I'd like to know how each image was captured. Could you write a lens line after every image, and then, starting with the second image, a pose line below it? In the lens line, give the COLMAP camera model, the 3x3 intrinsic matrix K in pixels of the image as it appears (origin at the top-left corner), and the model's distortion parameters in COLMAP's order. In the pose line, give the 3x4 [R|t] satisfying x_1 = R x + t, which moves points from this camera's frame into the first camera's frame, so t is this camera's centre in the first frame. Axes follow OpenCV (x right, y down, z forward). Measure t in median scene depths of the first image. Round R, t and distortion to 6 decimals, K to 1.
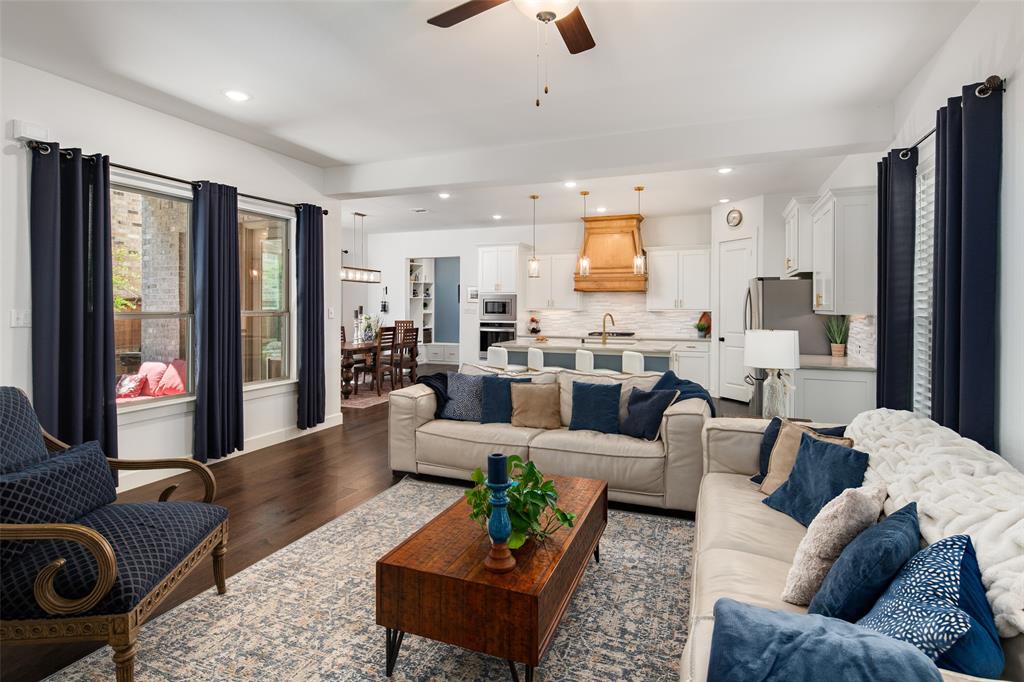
lens RADIAL K [[497.9, 0, 519.1], [0, 497.9, 314.9], [0, 0, 1]] dist [-0.004959, -0.000456]
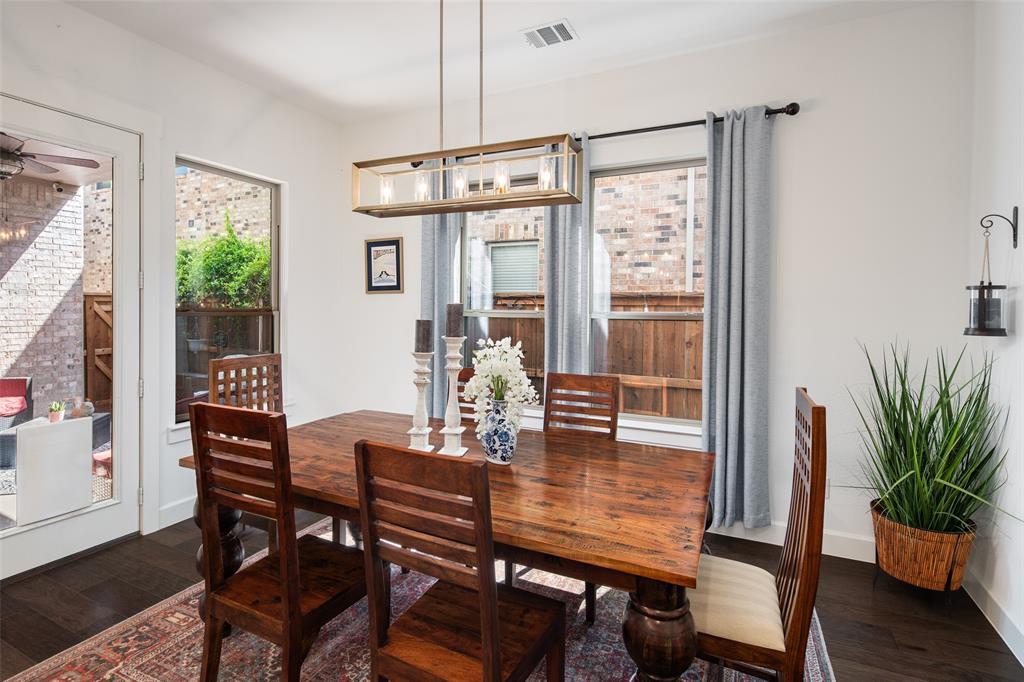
lens RADIAL K [[497.9, 0, 504.5], [0, 497.9, 315.2], [0, 0, 1]] dist [-0.004959, -0.000456]
pose [[-0.086743, 0.015122, -0.996116, -0.074570], [-0.024039, 0.999562, 0.017268, -0.016315], [0.995941, 0.025443, -0.086341, 1.028010]]
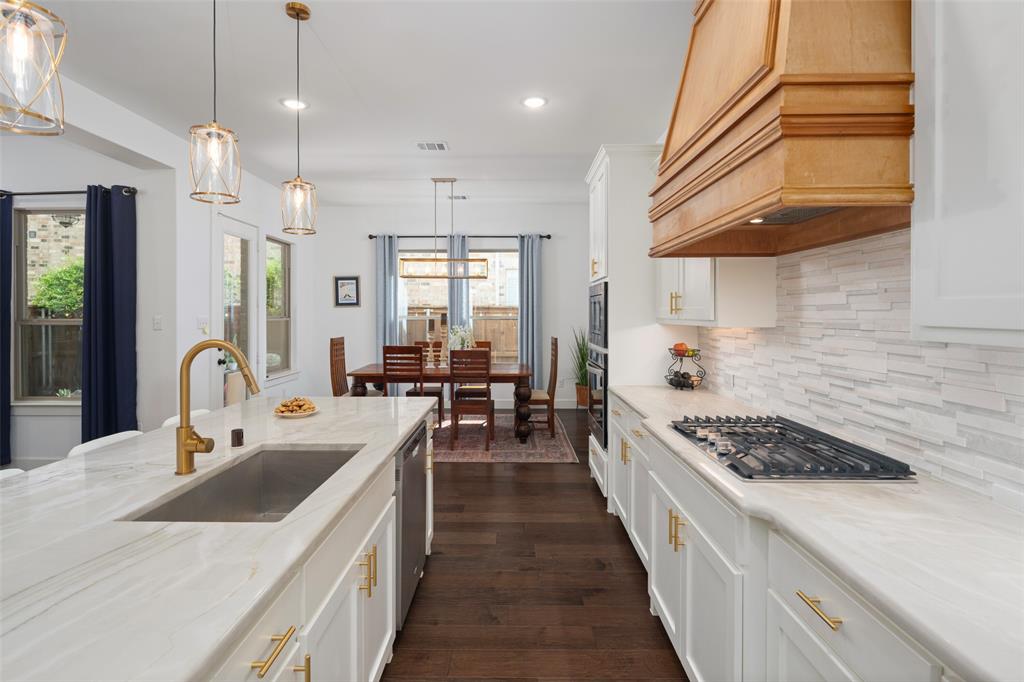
lens RADIAL K [[497.9, 0, 515.3], [0, 497.9, 312.1], [0, 0, 1]] dist [-0.004959, -0.000456]
pose [[0.360651, -0.004753, -0.932689, 0.345889], [-0.013510, 0.999855, -0.010319, -0.012924], [0.932603, 0.016322, 0.360534, 0.830764]]
